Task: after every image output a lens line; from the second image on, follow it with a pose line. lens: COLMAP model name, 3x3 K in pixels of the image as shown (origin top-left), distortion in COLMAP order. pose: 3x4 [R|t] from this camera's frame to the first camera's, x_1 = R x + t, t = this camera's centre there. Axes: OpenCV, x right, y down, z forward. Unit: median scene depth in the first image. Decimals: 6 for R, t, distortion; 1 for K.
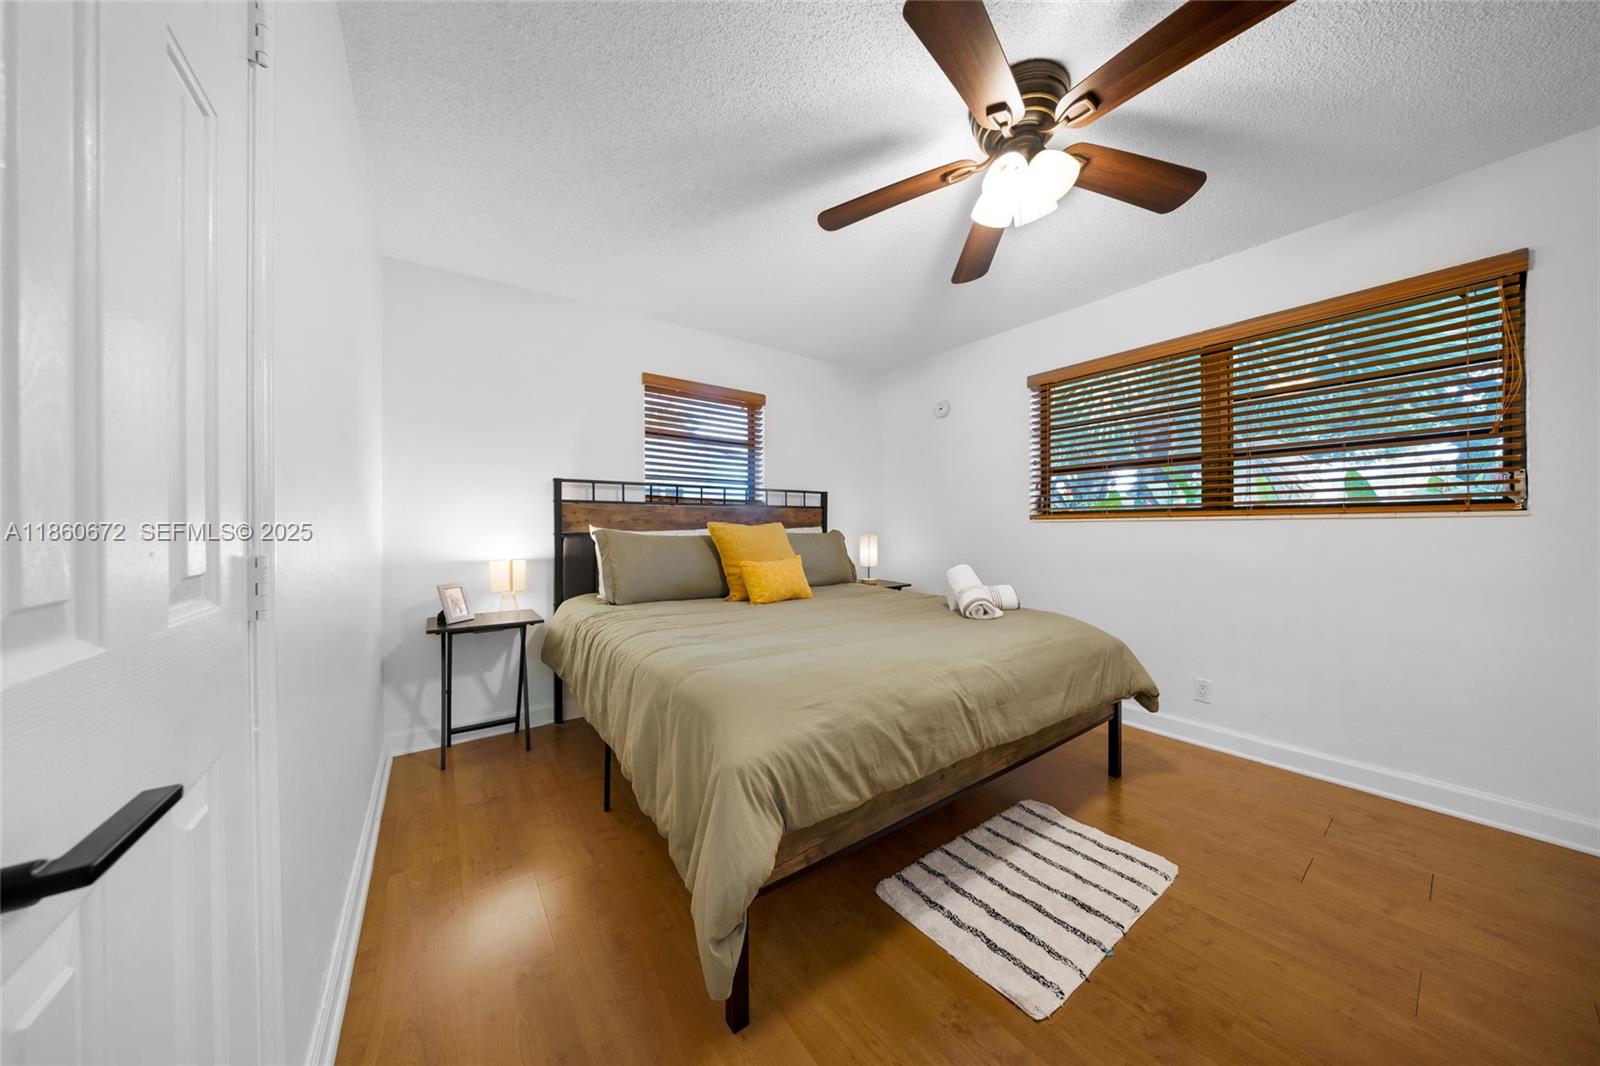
lens RADIAL K [[500.8, 0, 783.7], [0, 500.8, 532.0], [0, 0, 1]] dist [-0.008285, -0.000032]
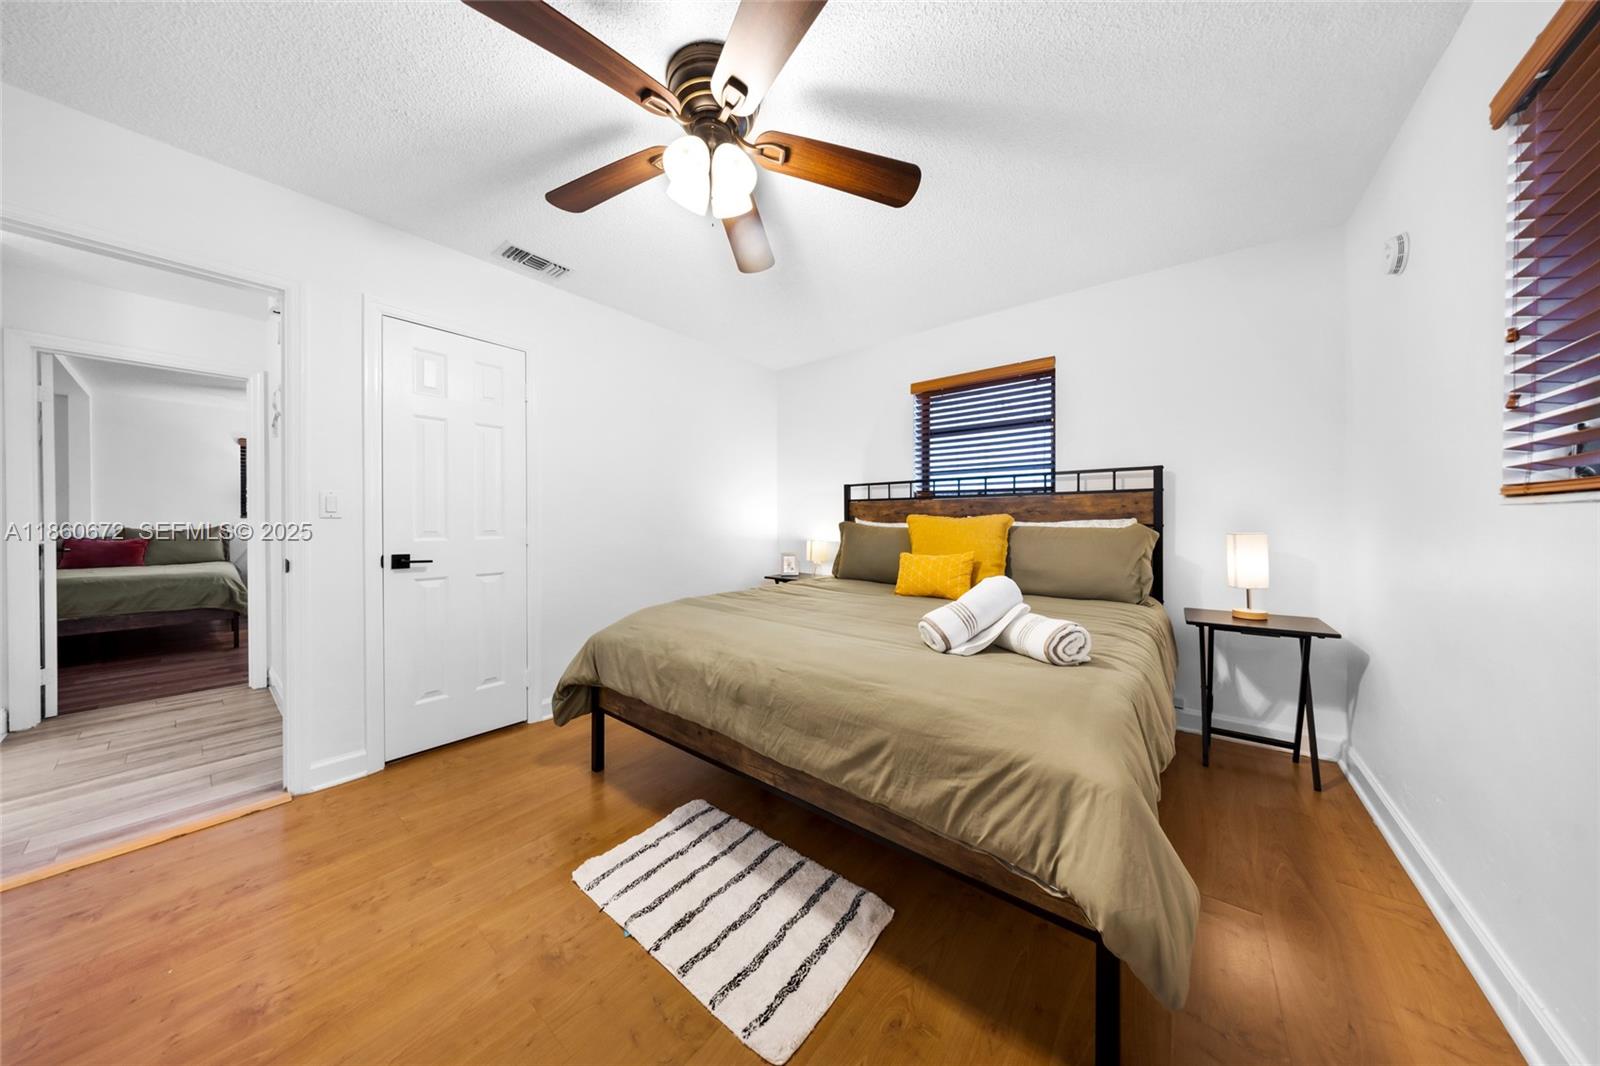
lens RADIAL K [[477.6, 0, 792.0], [0, 477.6, 523.8], [0, 0, 1]] dist [0.001005, -0.000033]
pose [[0.278342, 0.007586, -0.960452, 0.840099], [-0.006304, 0.999962, 0.006071, -0.005093], [0.960461, 0.004365, 0.278380, 0.518242]]
